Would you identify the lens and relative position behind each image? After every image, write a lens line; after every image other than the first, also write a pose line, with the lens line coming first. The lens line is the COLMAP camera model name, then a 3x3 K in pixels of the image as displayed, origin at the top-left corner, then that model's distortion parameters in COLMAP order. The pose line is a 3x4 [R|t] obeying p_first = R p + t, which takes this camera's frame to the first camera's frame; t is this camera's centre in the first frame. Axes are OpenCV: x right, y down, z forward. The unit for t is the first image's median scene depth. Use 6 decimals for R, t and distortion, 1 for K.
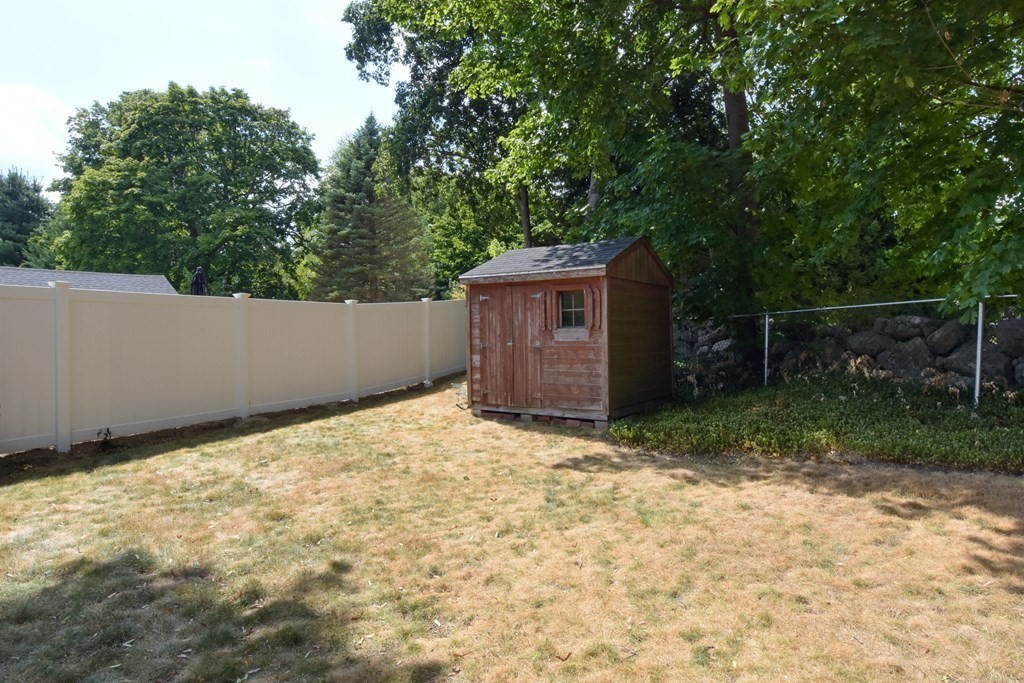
lens RADIAL K [[554.1, 0, 512.8], [0, 554.1, 320.0], [0, 0, 1]] dist [0.000060, -0.000574]
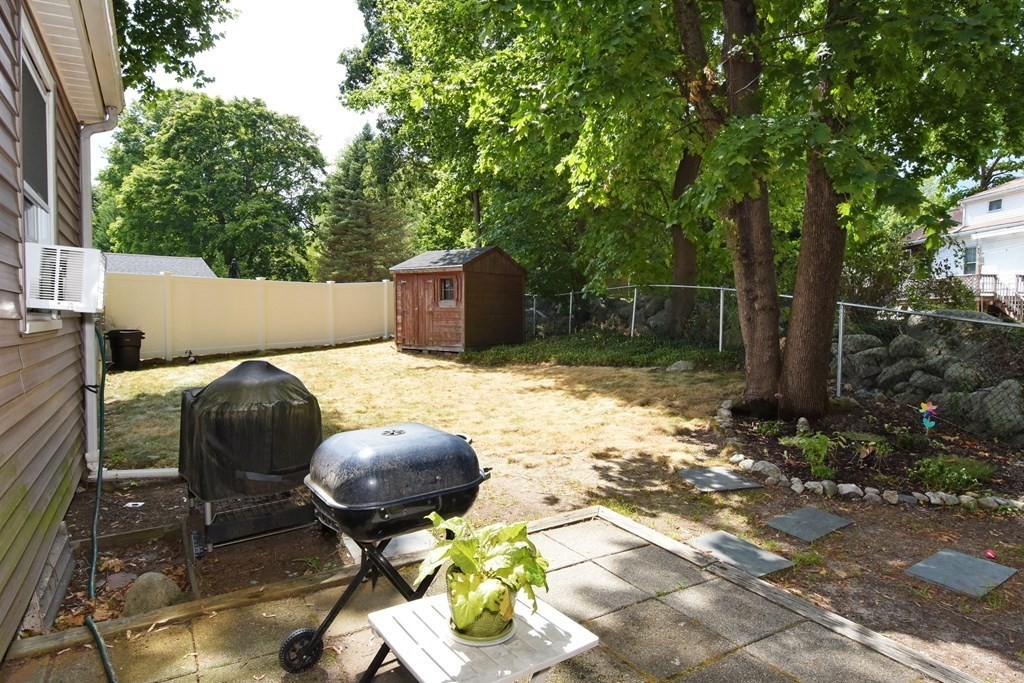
lens RADIAL K [[554.1, 0, 512.8], [0, 554.1, 320.0], [0, 0, 1]] dist [0.000060, -0.000574]
pose [[0.999481, 0.013596, -0.029200, 0.101505], [-0.012334, 0.999000, 0.042972, -0.000159], [0.029755, -0.042589, 0.998649, -0.207575]]
